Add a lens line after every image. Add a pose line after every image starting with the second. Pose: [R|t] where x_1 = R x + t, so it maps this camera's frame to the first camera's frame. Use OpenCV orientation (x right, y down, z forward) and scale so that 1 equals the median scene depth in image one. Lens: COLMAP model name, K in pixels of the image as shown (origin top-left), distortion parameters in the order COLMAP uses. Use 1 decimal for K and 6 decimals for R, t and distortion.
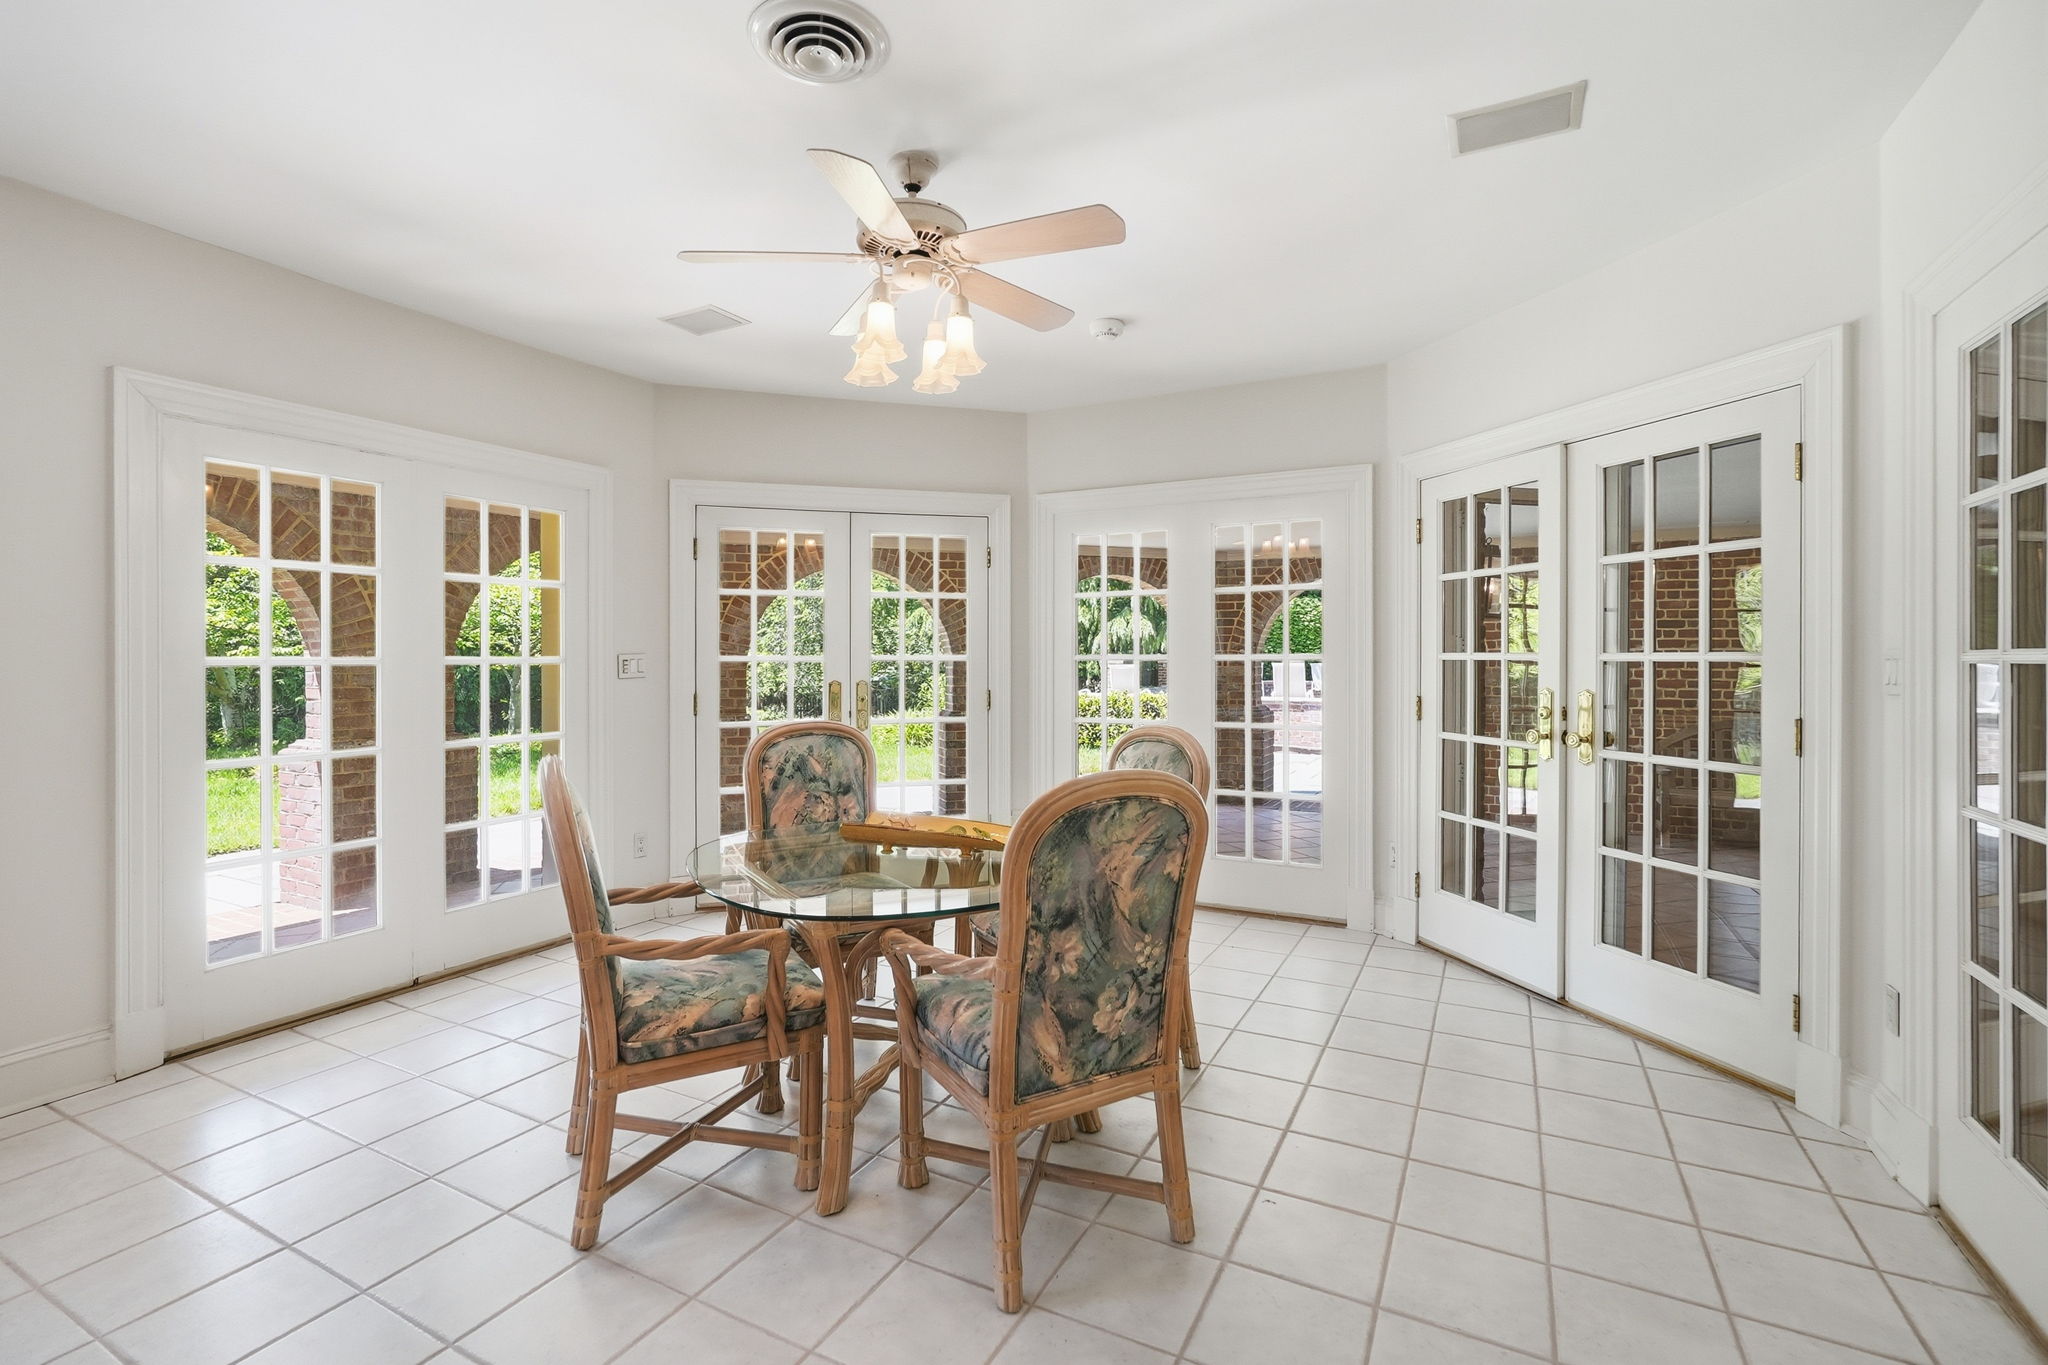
lens RADIAL K [[922.0, 0, 995.7], [0, 922.0, 677.8], [0, 0, 1]] dist [-0.001104, -0.000454]
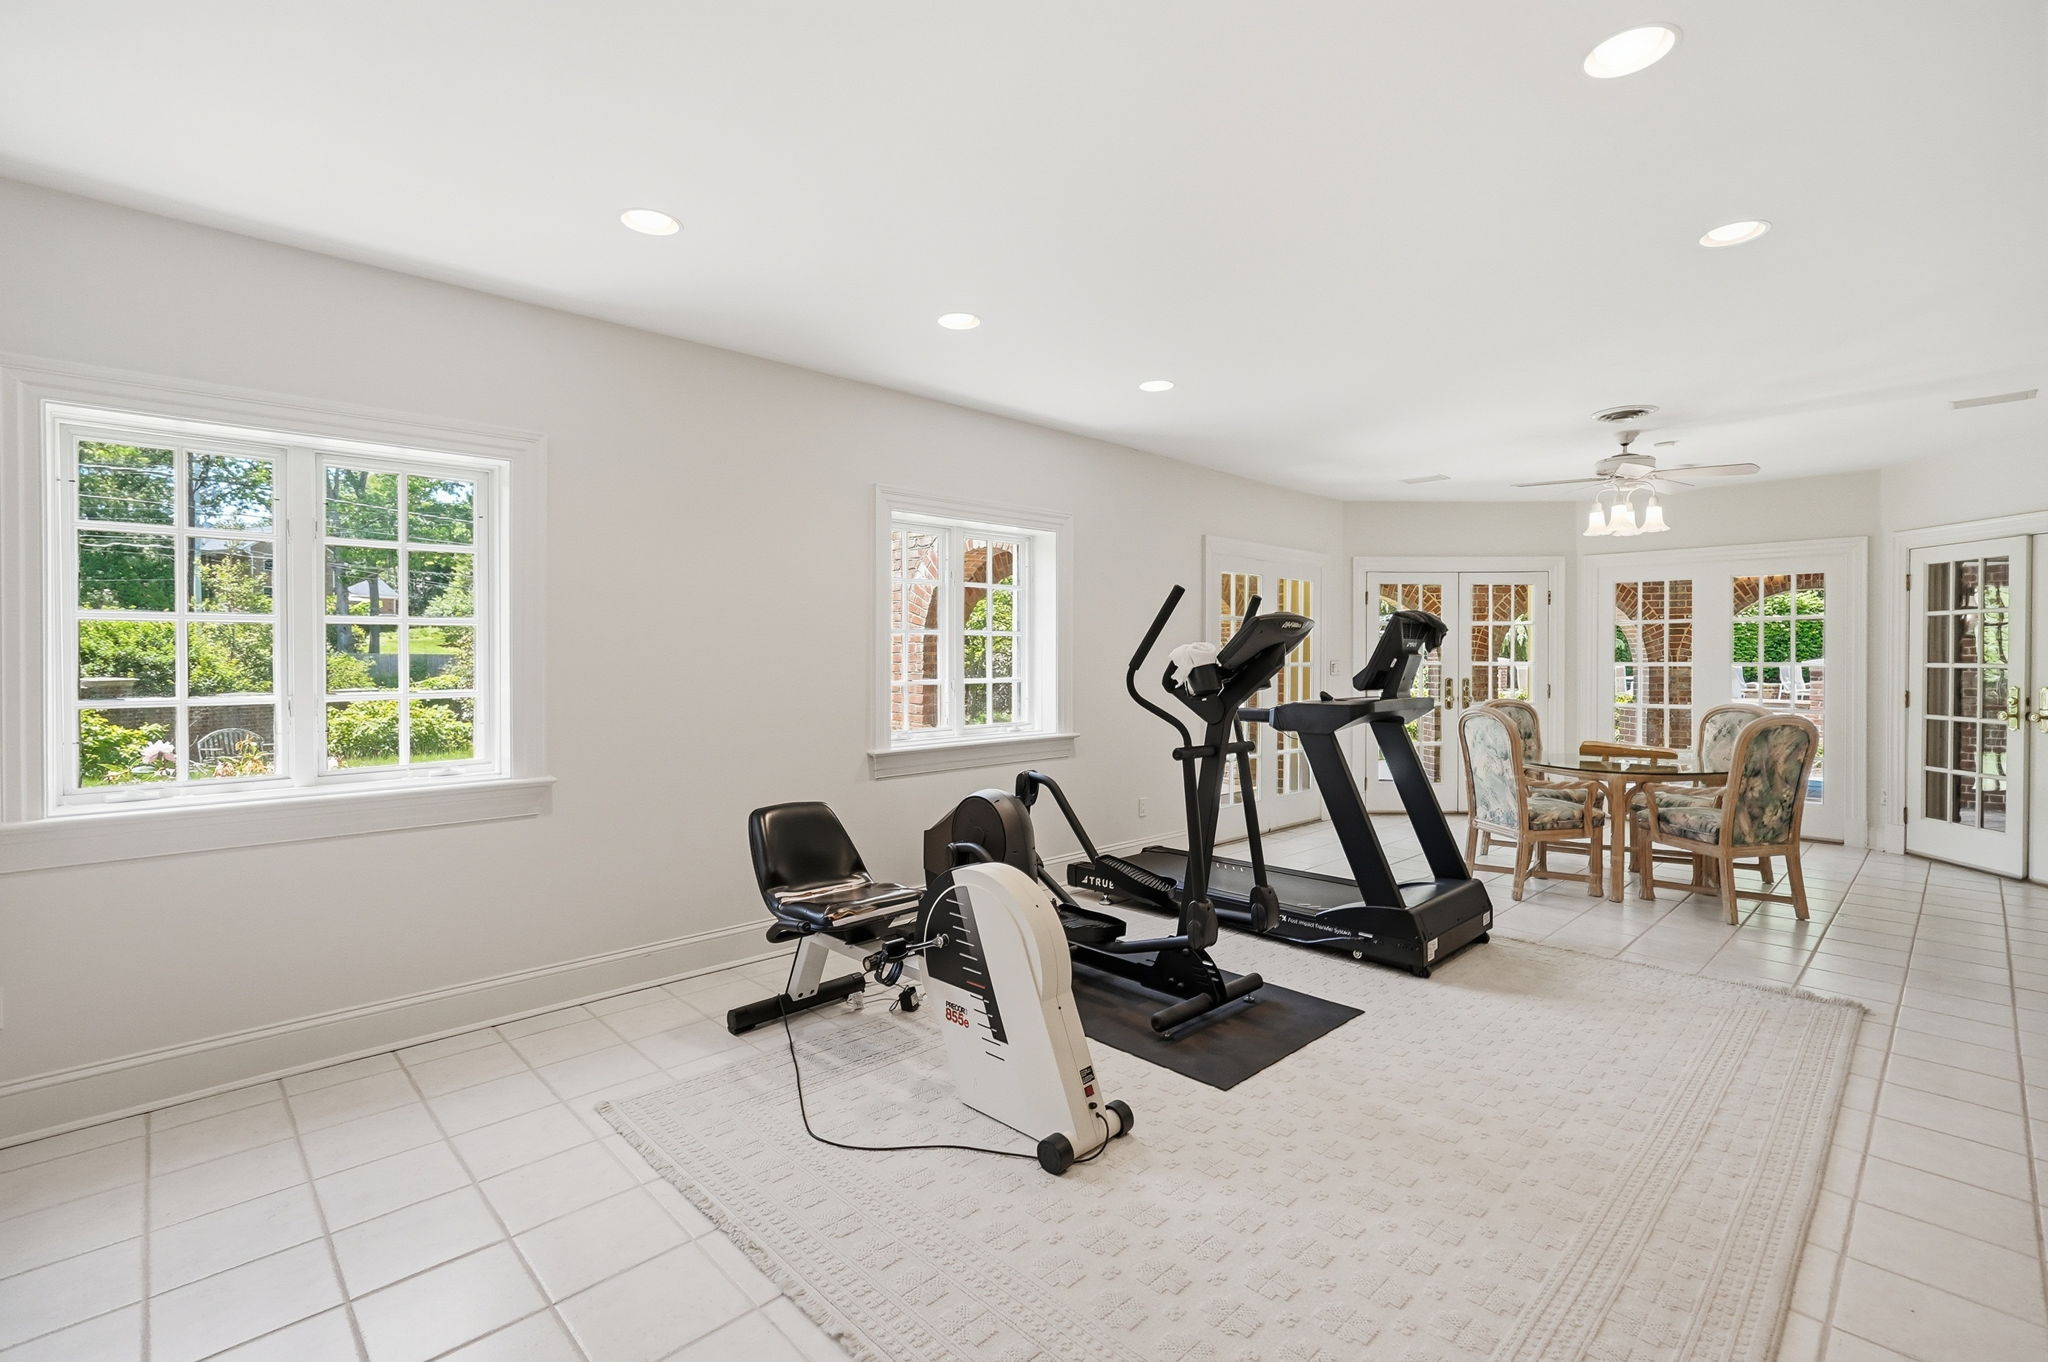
lens RADIAL K [[911.2, 0, 1038.1], [0, 911.2, 672.6], [0, 0, 1]] dist [-0.000352, 0.006995]
pose [[0.957704, 0.004906, -0.287714, -0.544747], [-0.006442, 0.999970, -0.004390, 0.006178], [0.287684, 0.006058, 0.957706, -0.978578]]
